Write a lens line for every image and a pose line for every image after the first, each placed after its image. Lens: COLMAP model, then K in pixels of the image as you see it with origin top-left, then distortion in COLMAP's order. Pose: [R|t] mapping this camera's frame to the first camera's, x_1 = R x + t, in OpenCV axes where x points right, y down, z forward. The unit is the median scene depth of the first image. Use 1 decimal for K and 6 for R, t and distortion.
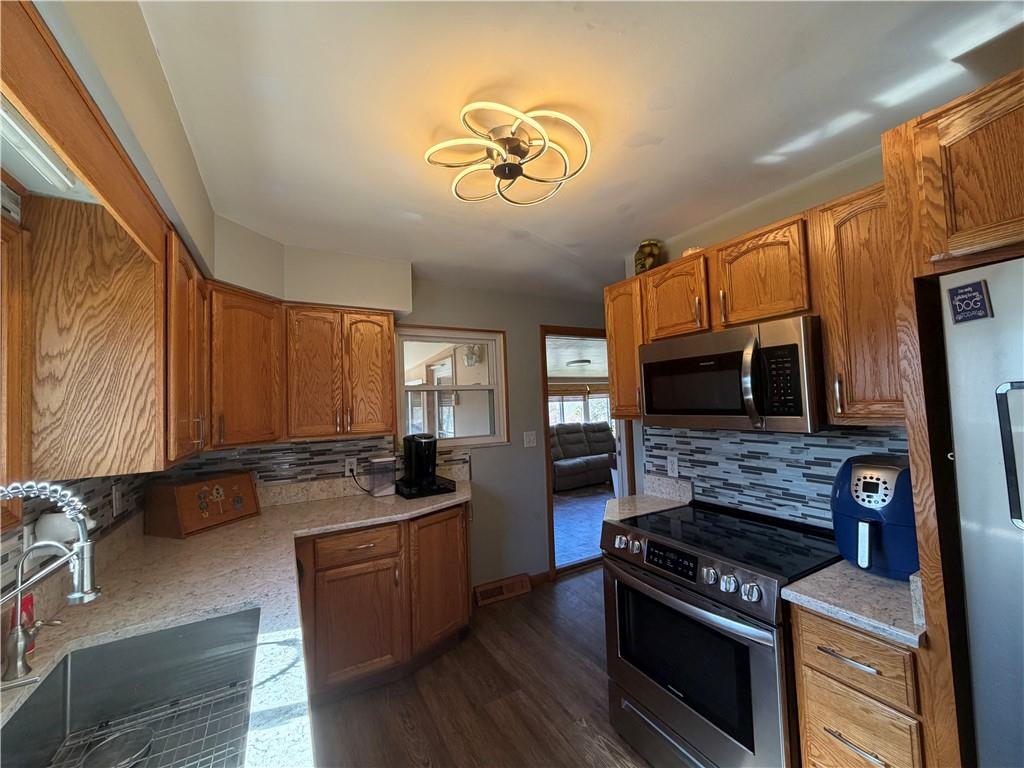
lens RADIAL K [[407.8, 0, 510.8], [0, 407.8, 385.2], [0, 0, 1]] dist [0.001207, -0.000328]
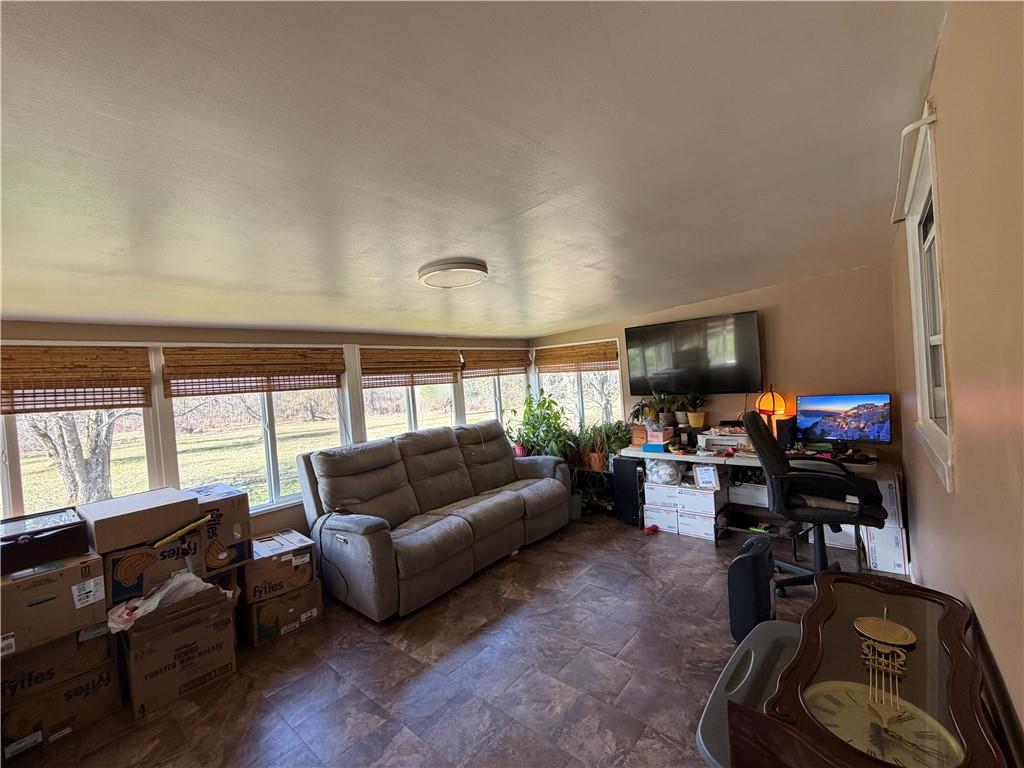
lens RADIAL K [[407.8, 0, 506.8], [0, 407.8, 384.0], [0, 0, 1]] dist [0.001207, -0.000328]
pose [[0.941490, -0.033958, 0.335327, 0.227625], [0.021241, 0.998912, 0.041521, 0.067588], [-0.336372, -0.031969, 0.941186, 1.646489]]
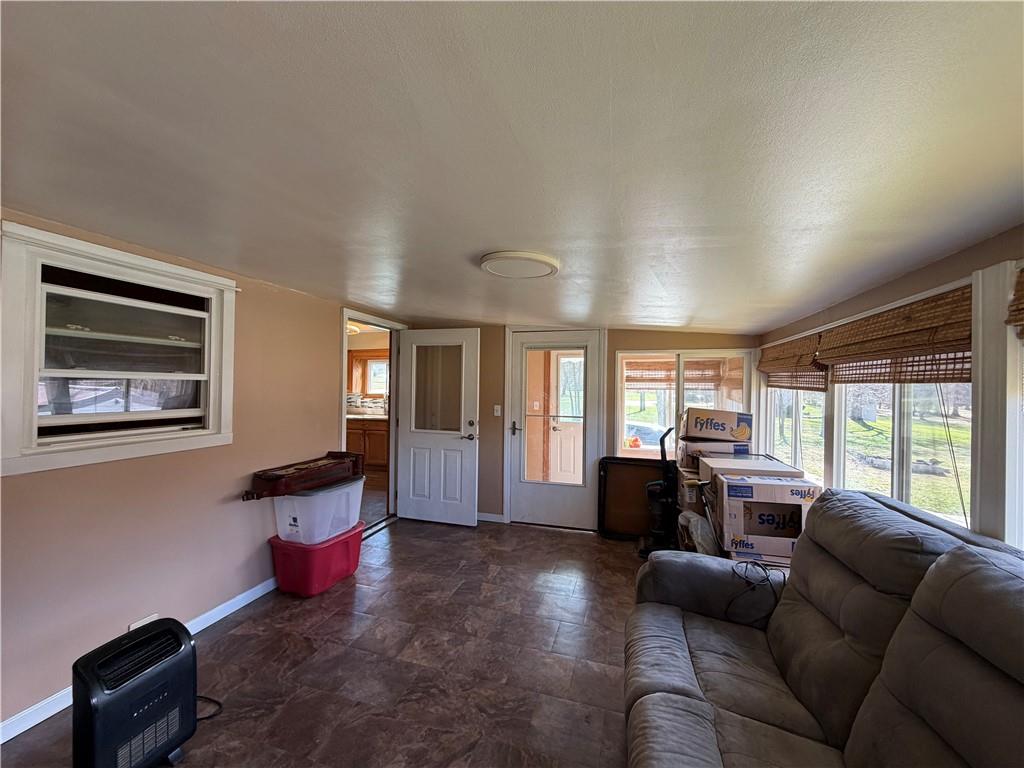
lens RADIAL K [[407.8, 0, 512.0], [0, 407.8, 386.2], [0, 0, 1]] dist [0.001207, -0.000328]
pose [[-0.714352, 0.031830, -0.699062, 1.063626], [0.048437, 0.998818, -0.004018, 0.106263], [0.698108, -0.036730, -0.715050, 3.212588]]
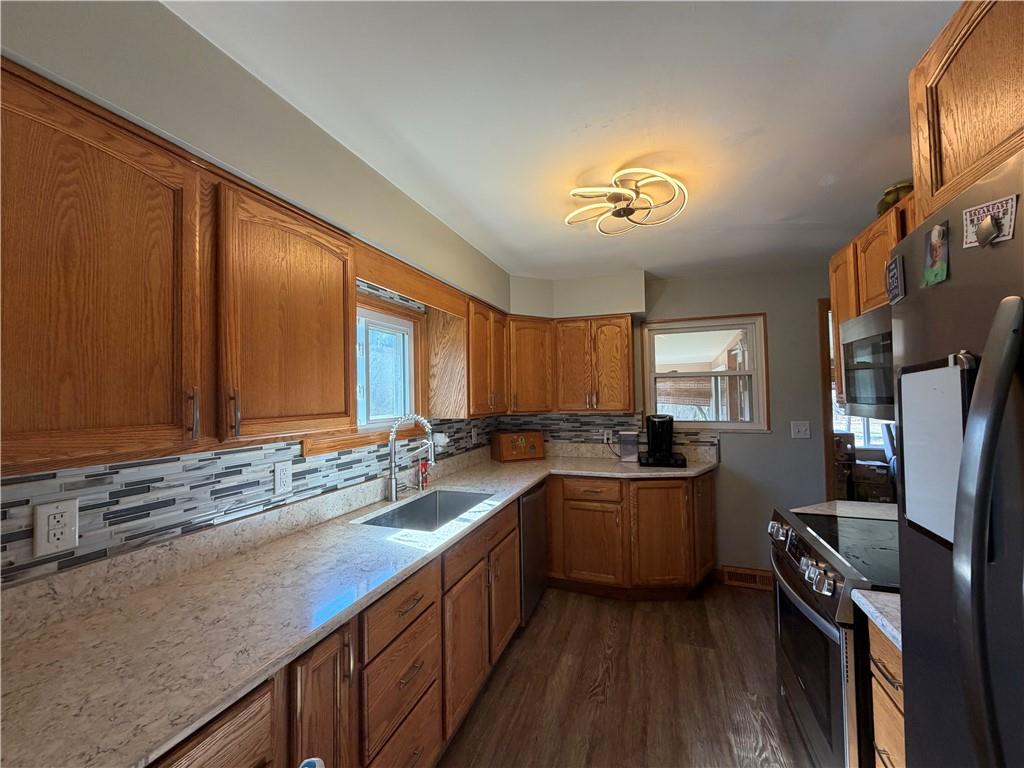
lens RADIAL K [[407.8, 0, 507.9], [0, 407.8, 384.3], [0, 0, 1]] dist [0.001207, -0.000328]
pose [[0.648270, 0.000942, -0.761410, 0.439786], [0.024130, 0.999472, 0.021781, -0.003056], [0.761028, -0.032492, 0.647904, -0.094265]]
